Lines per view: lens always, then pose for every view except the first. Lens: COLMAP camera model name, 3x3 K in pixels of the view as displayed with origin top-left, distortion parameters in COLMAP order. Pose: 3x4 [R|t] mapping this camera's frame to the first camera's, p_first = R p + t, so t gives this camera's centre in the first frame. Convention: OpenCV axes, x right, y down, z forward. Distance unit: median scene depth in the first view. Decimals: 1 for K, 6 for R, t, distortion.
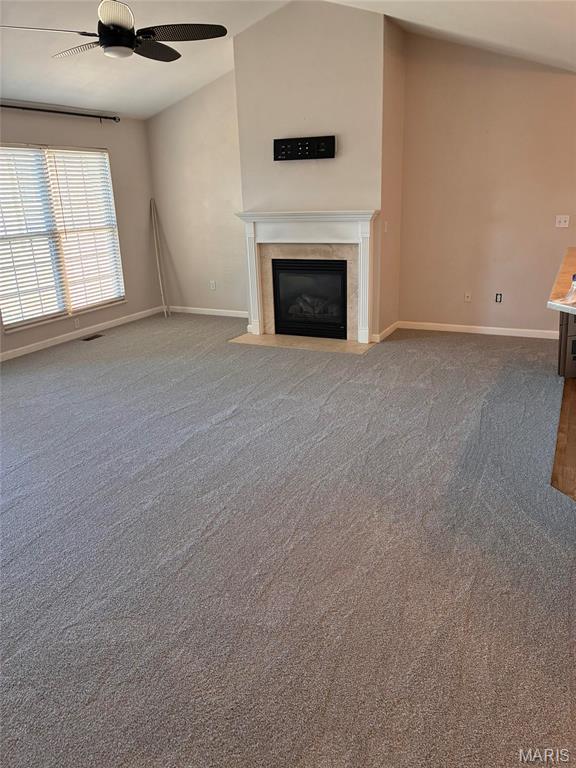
lens RADIAL K [[585.9, 0, 284.6], [0, 585.9, 377.7], [0, 0, 1]] dist [0.026552, -0.027309]
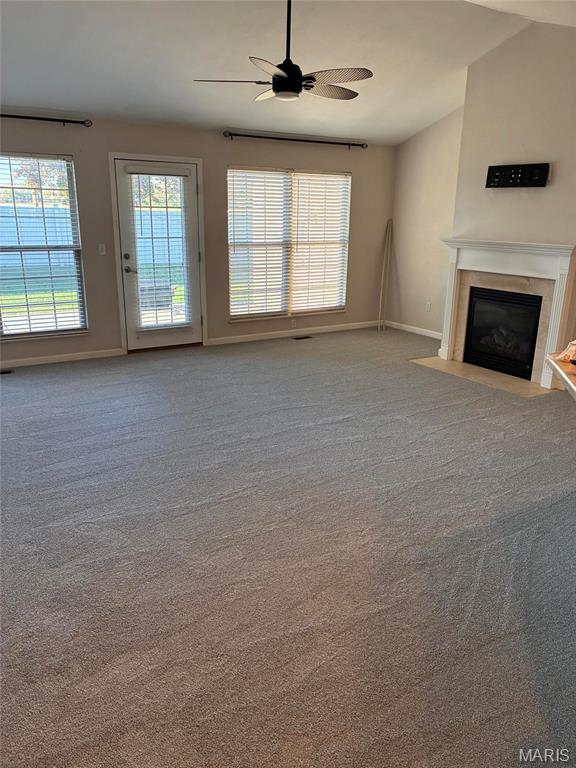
lens RADIAL K [[585.9, 0, 288.4], [0, 585.9, 390.5], [0, 0, 1]] dist [0.026552, -0.027309]
pose [[0.849244, 0.199432, -0.488889, 0.248297], [-0.202846, 0.978100, 0.046633, -0.016290], [0.487482, 0.059566, 0.871099, 0.001960]]
